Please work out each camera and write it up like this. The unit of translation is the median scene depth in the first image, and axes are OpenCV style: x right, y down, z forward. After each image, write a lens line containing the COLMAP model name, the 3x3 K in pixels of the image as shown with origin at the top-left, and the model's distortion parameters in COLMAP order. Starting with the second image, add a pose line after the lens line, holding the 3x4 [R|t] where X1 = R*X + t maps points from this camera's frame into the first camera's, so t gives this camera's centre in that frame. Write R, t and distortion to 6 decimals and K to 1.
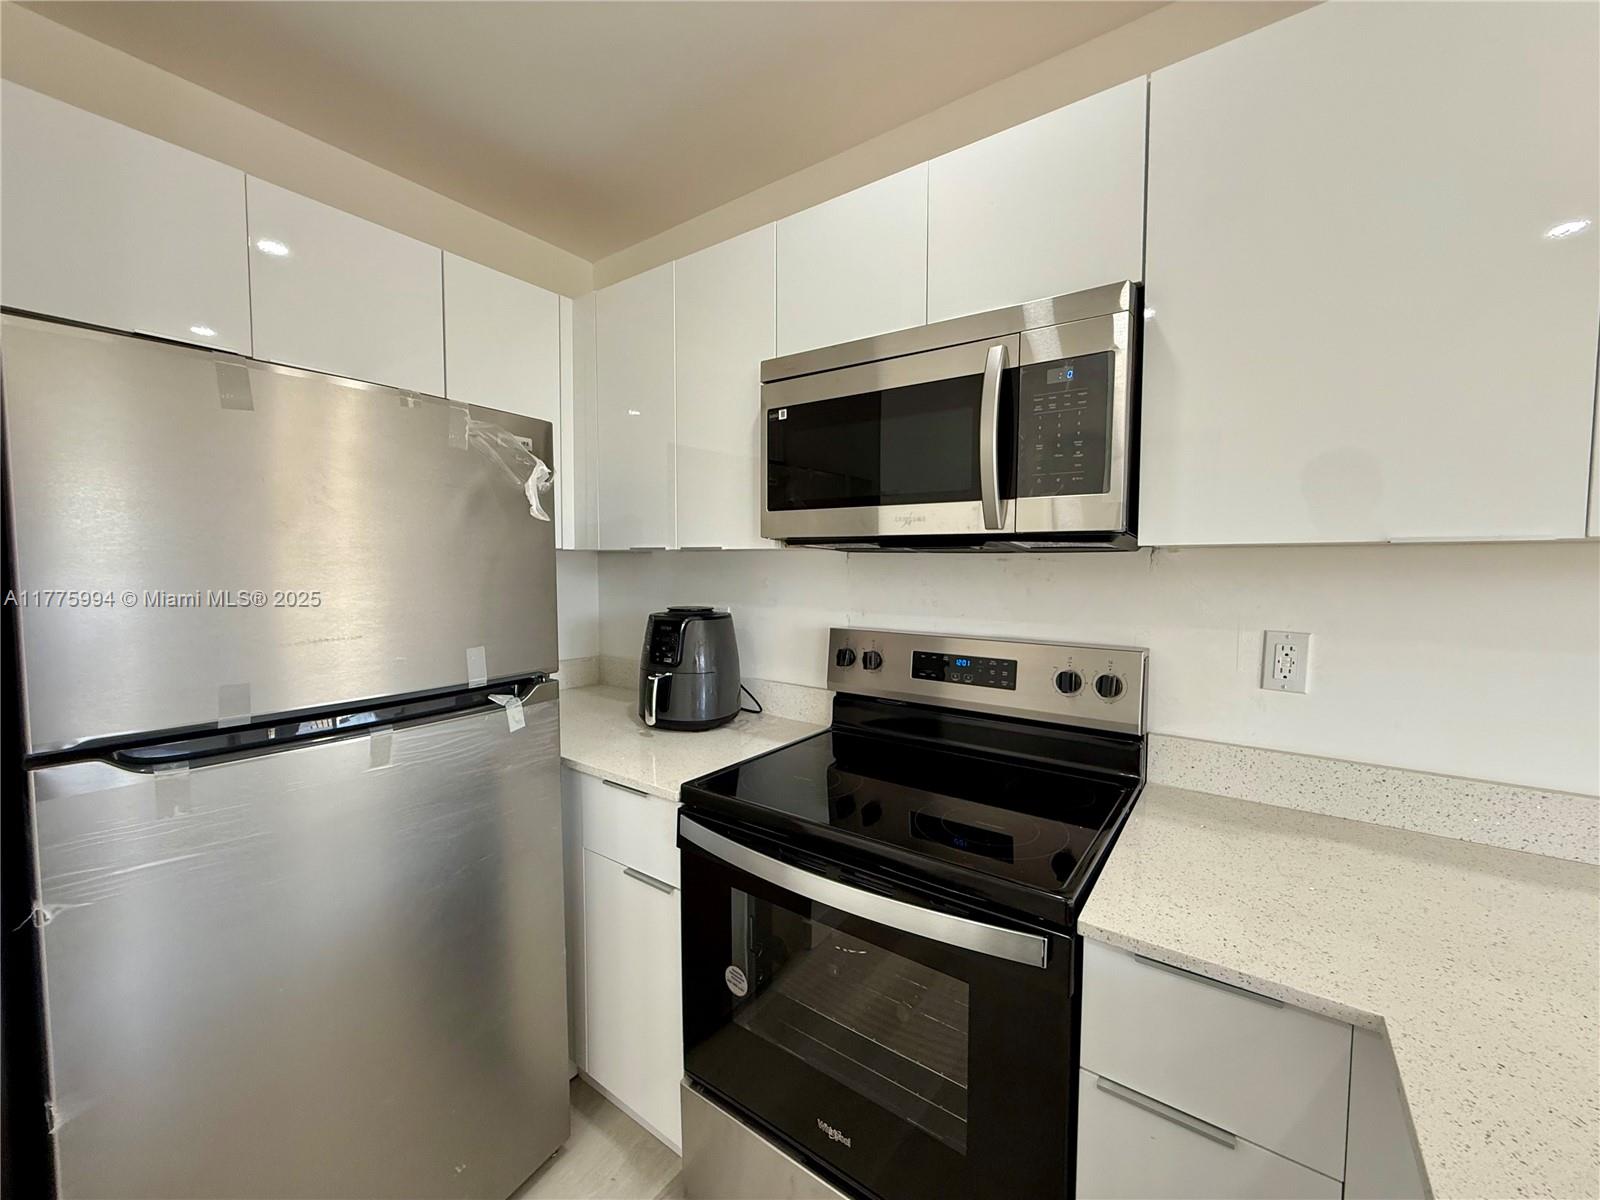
lens RADIAL K [[635.9, 0, 797.8], [0, 635.9, 597.6], [0, 0, 1]] dist [-0.001252, -0.000109]
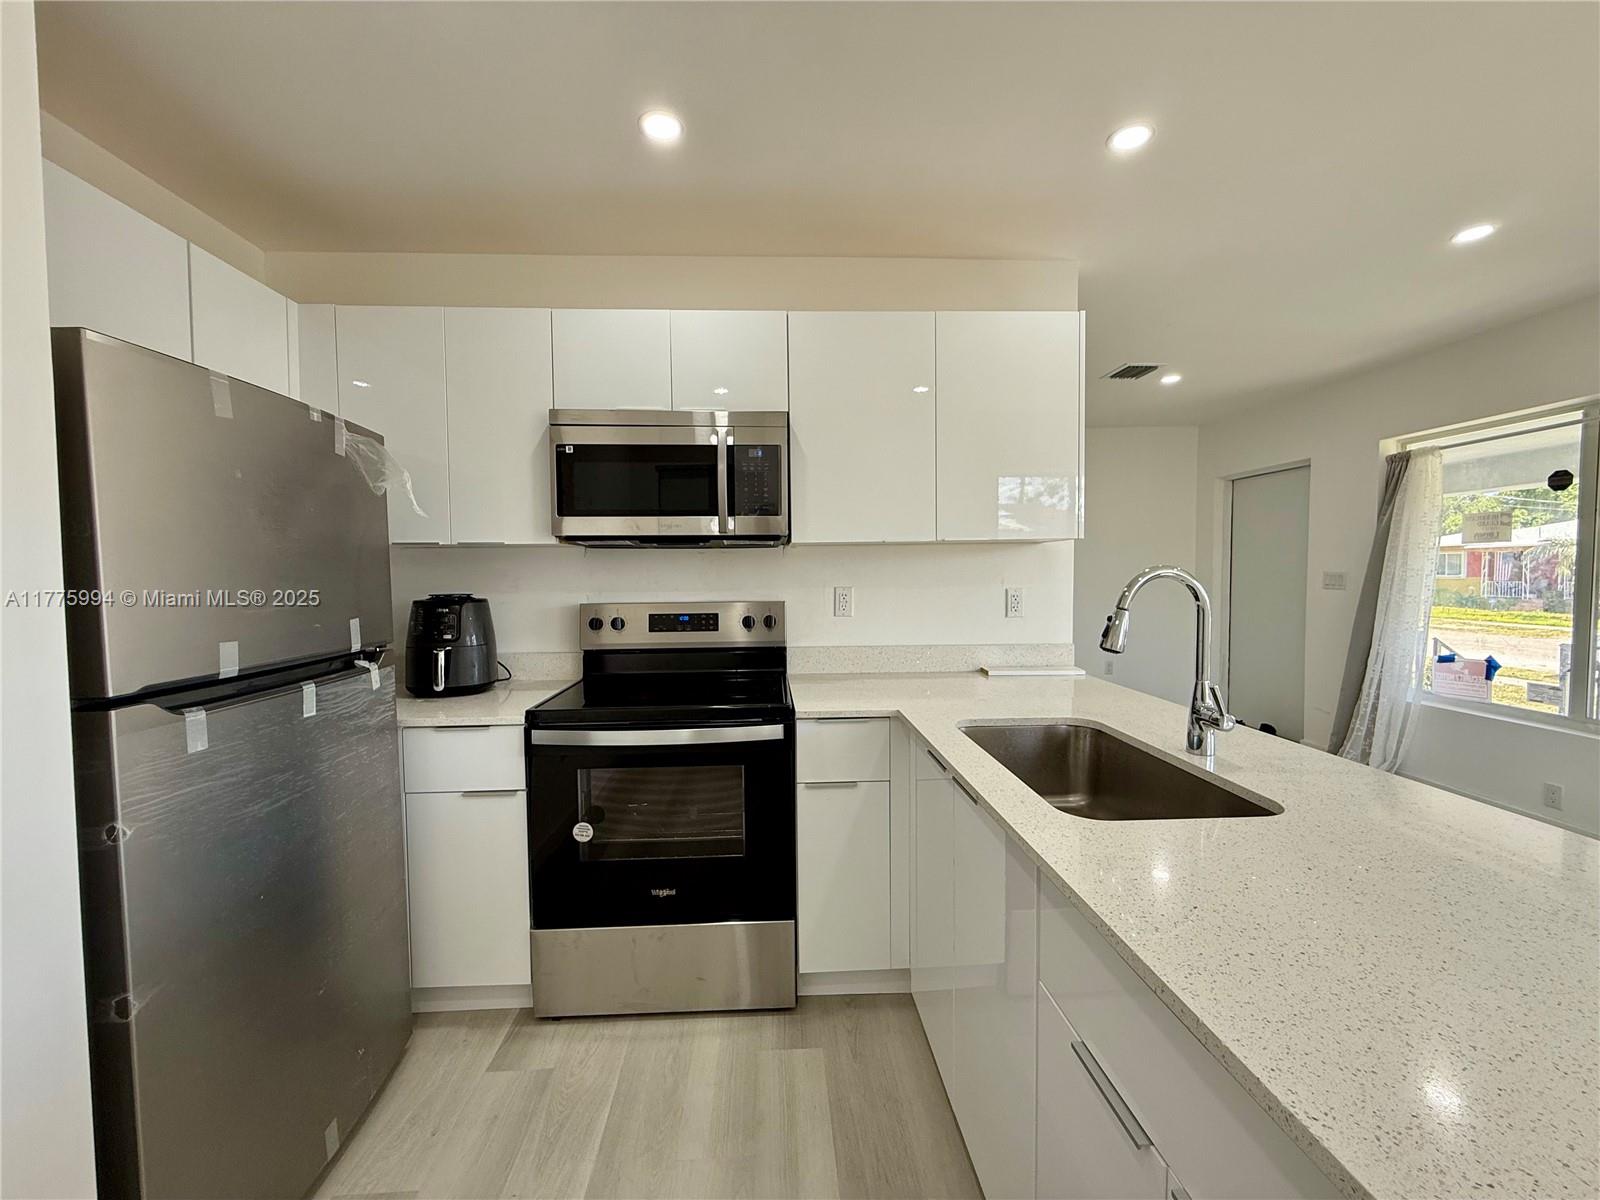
lens RADIAL K [[635.9, 0, 796.8], [0, 635.9, 599.8], [0, 0, 1]] dist [-0.001252, -0.000109]
pose [[0.777765, -0.038940, 0.627348, -0.573353], [0.047793, 0.998853, 0.002747, 0.074498], [-0.626736, 0.027847, 0.778734, -0.449536]]
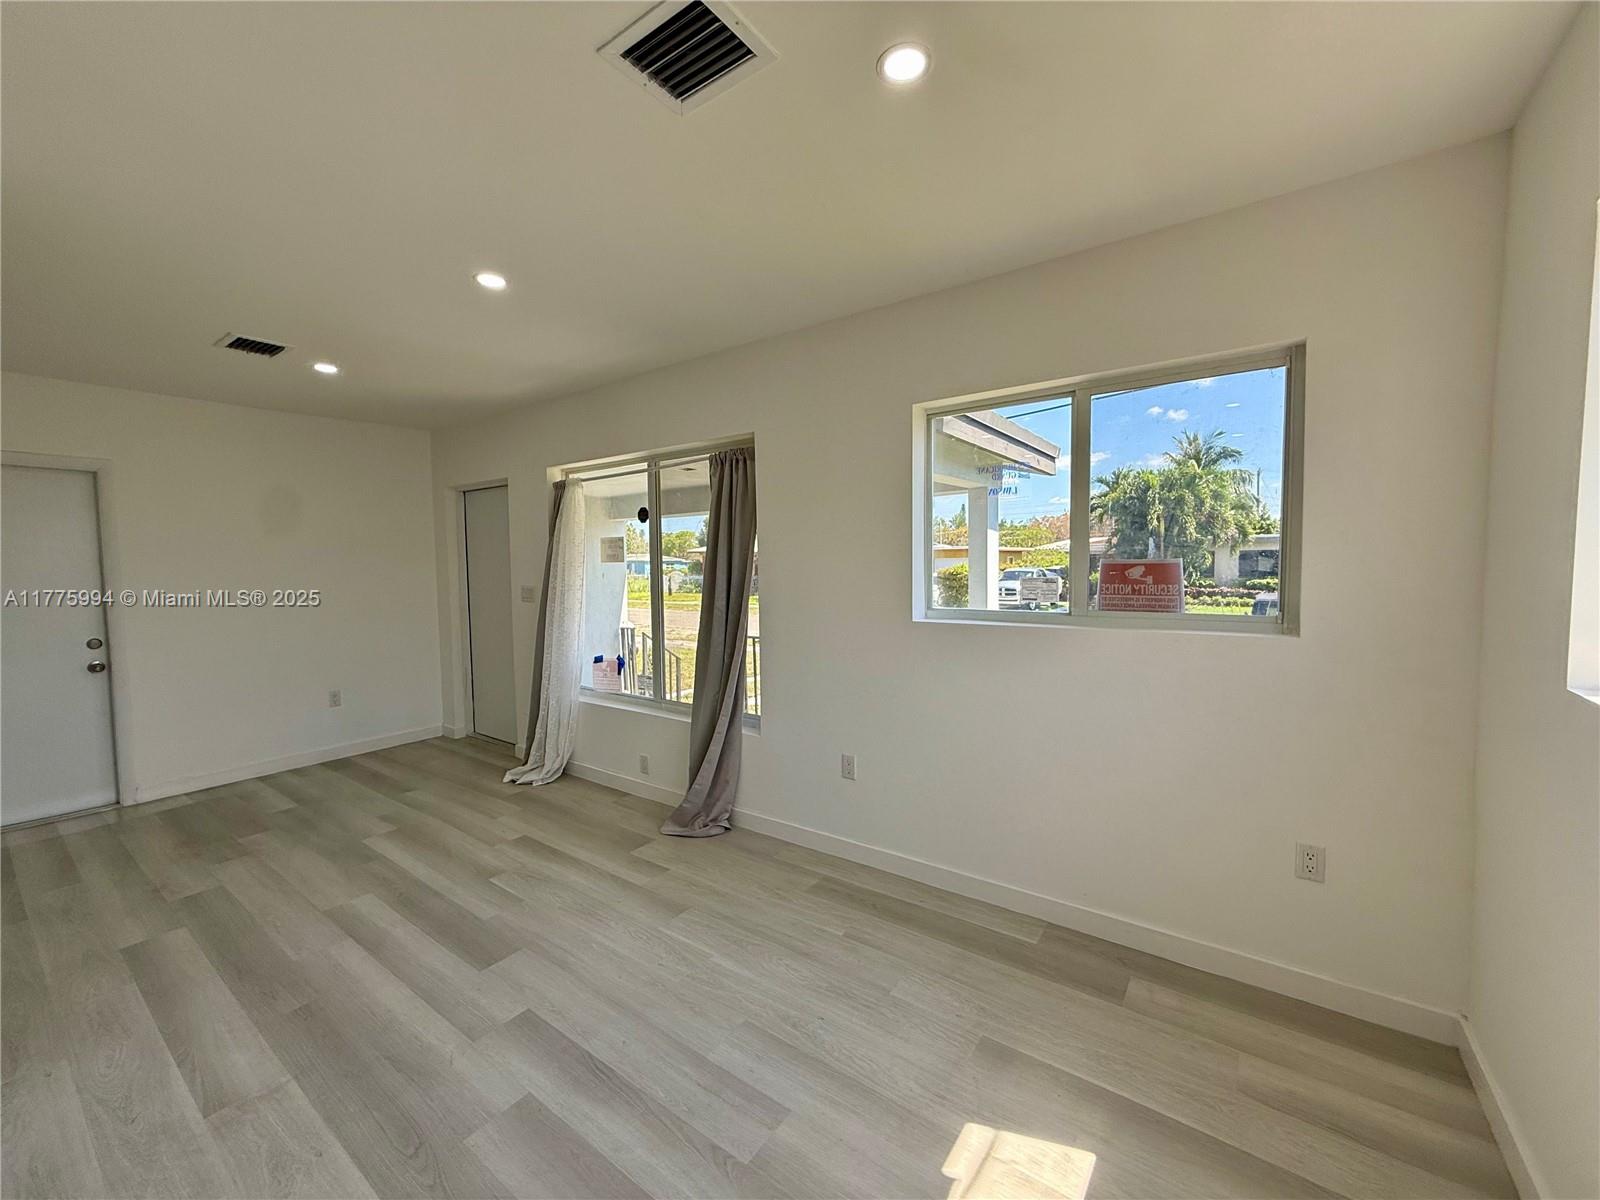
lens RADIAL K [[635.9, 0, 796.6], [0, 635.9, 598.2], [0, 0, 1]] dist [-0.001252, -0.000109]
pose [[-0.000736, -0.059321, 0.998239, 0.092518], [0.070803, 0.995731, 0.059224, 0.039270], [-0.997490, 0.070722, 0.003468, -1.109174]]
